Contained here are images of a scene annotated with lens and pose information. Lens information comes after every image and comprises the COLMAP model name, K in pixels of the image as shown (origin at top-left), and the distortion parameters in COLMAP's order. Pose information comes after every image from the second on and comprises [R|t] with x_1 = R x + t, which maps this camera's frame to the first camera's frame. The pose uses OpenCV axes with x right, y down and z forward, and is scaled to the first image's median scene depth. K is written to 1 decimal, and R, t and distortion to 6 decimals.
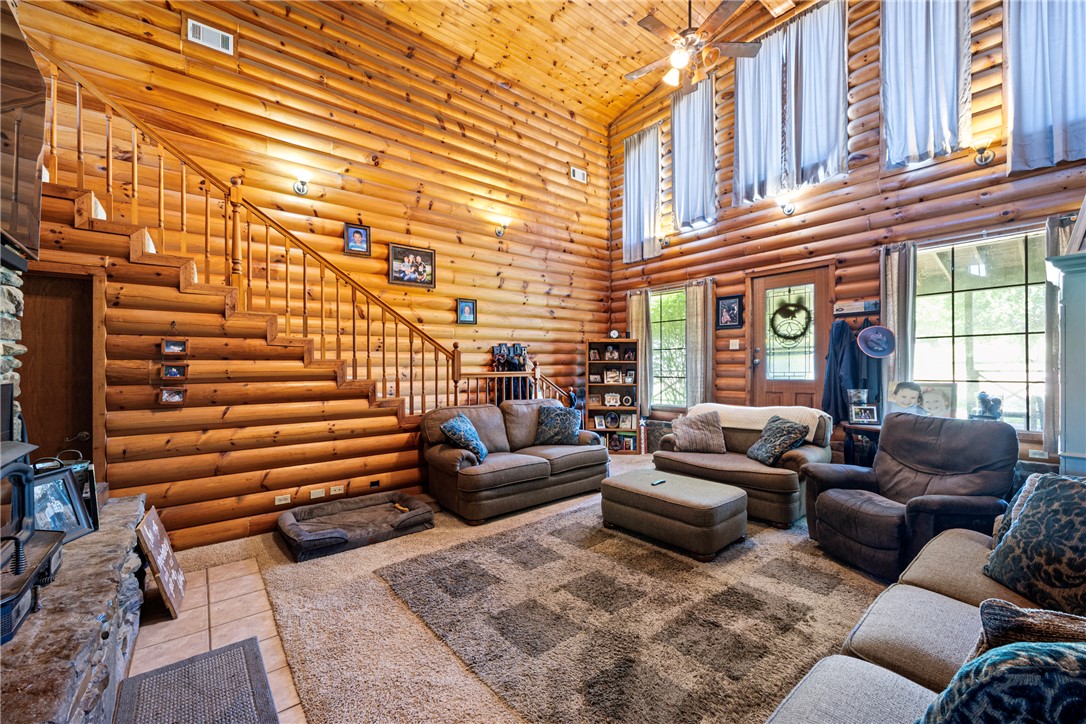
lens RADIAL K [[440.6, 0, 543.0], [0, 440.6, 362.0], [0, 0, 1]] dist [-0.001814, -0.000285]
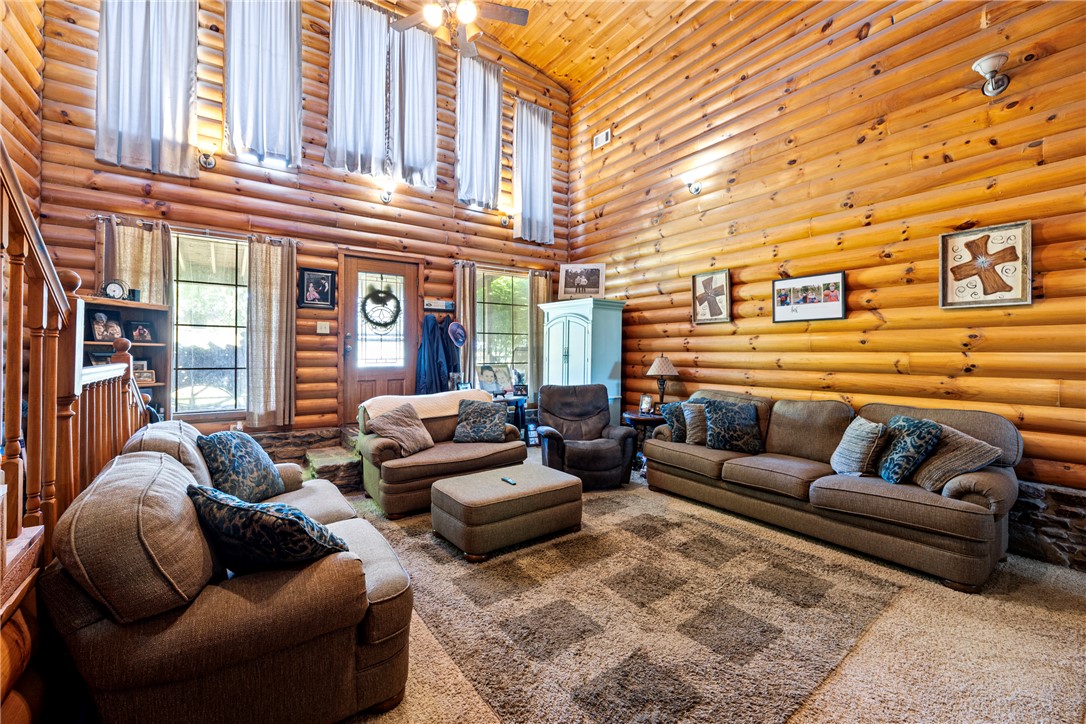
lens RADIAL K [[440.7, 0, 547.0], [0, 440.7, 349.8], [0, 0, 1]] dist [-0.000930, 0.000049]
pose [[0.060800, 0.012219, 0.998075, -0.464693], [-0.012715, 0.999853, -0.011467, 0.008867], [-0.998069, -0.011994, 0.060946, 0.628359]]
